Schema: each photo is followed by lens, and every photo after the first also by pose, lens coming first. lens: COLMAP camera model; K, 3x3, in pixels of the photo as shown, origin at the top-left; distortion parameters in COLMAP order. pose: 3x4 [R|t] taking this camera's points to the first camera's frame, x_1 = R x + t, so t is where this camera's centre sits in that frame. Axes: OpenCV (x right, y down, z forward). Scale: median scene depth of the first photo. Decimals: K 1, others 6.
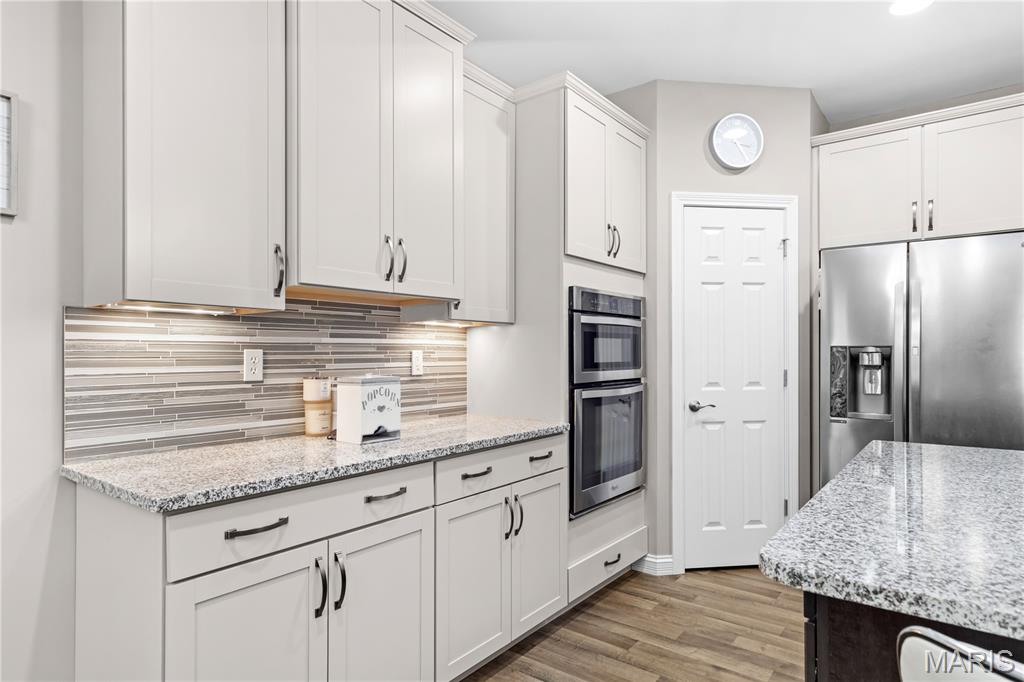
lens RADIAL K [[580.3, 0, 505.7], [0, 580.3, 353.5], [0, 0, 1]] dist [-0.000080, -0.000964]
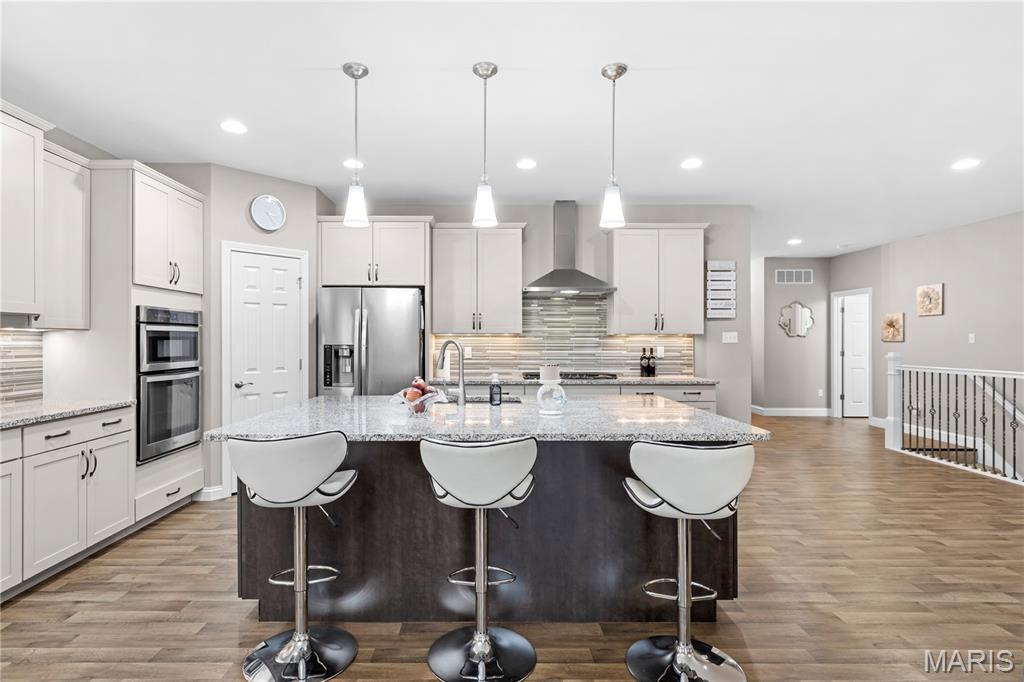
lens RADIAL K [[525.7, 0, 482.4], [0, 525.7, 342.9], [0, 0, 1]] dist [0.003159, -0.000136]
pose [[0.791940, -0.000053, 0.610598, -0.009719], [-0.002573, 0.999991, 0.003424, -0.028464], [-0.610593, -0.004282, 0.791933, -0.574216]]
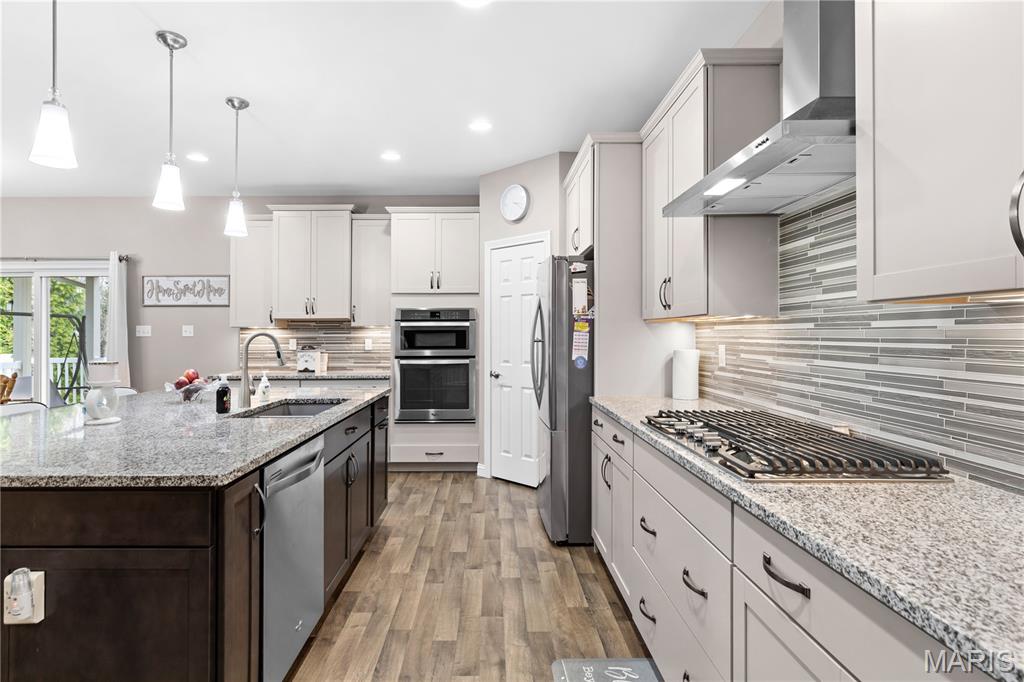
lens RADIAL K [[524.8, 0, 488.5], [0, 524.8, 326.4], [0, 0, 1]] dist [-0.001171, -0.000466]
pose [[0.611567, -0.011023, -0.791116, 1.764821], [0.001401, 0.999916, -0.012850, -0.028016], [0.791191, 0.006750, 0.611531, 0.129499]]
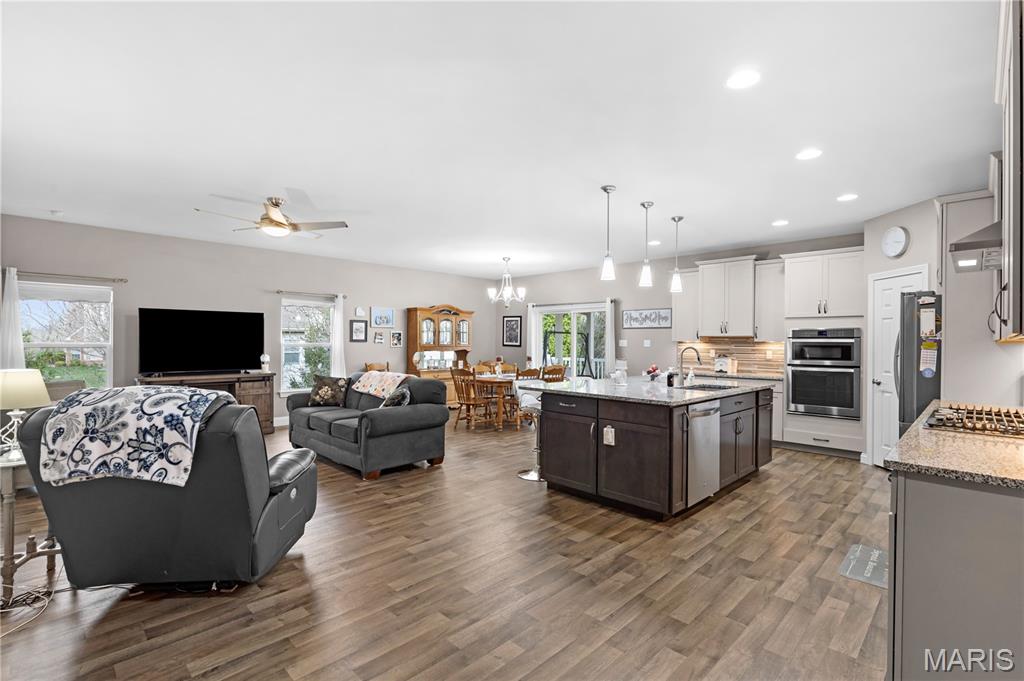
lens RADIAL K [[467.8, 0, 512.0], [0, 467.8, 340.5], [0, 0, 1]] dist [0.001489, -0.000061]
pose [[-0.122570, -0.002716, -0.992456, 2.481882], [-0.007837, 0.999968, -0.001768, -0.045298], [0.992429, 0.007561, -0.122587, -0.033992]]
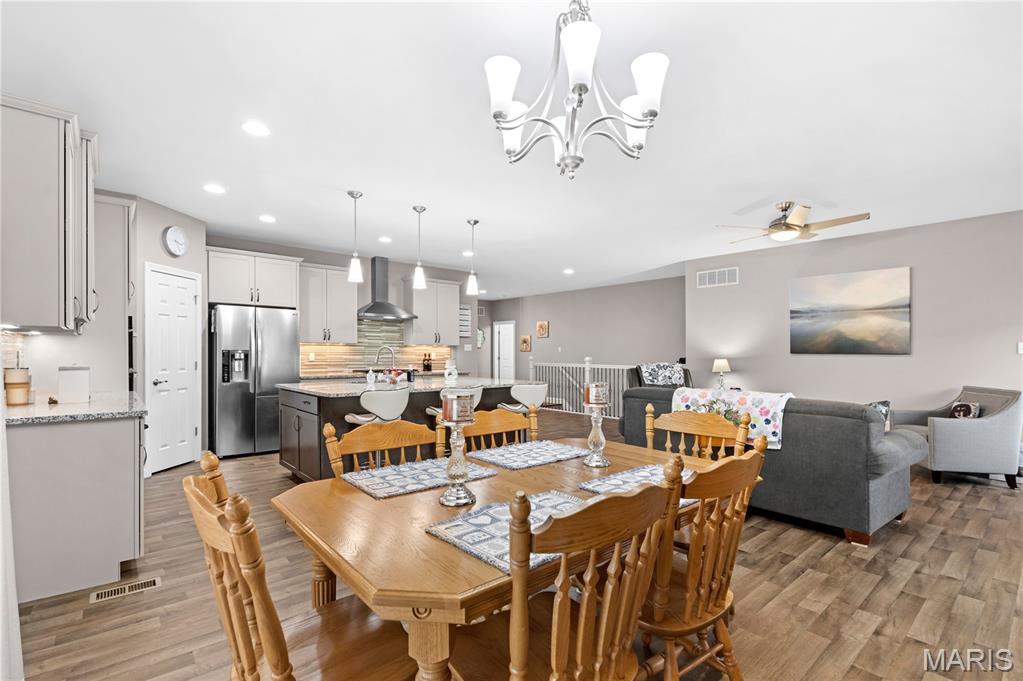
lens RADIAL K [[475.6, 0, 514.2], [0, 475.6, 354.1], [0, 0, 1]] dist [0.002086, -0.000114]
pose [[0.195086, 0.000079, 0.980786, -1.114472], [-0.006466, 0.999978, 0.001206, -0.007121], [-0.980765, -0.006577, 0.195082, -0.472366]]
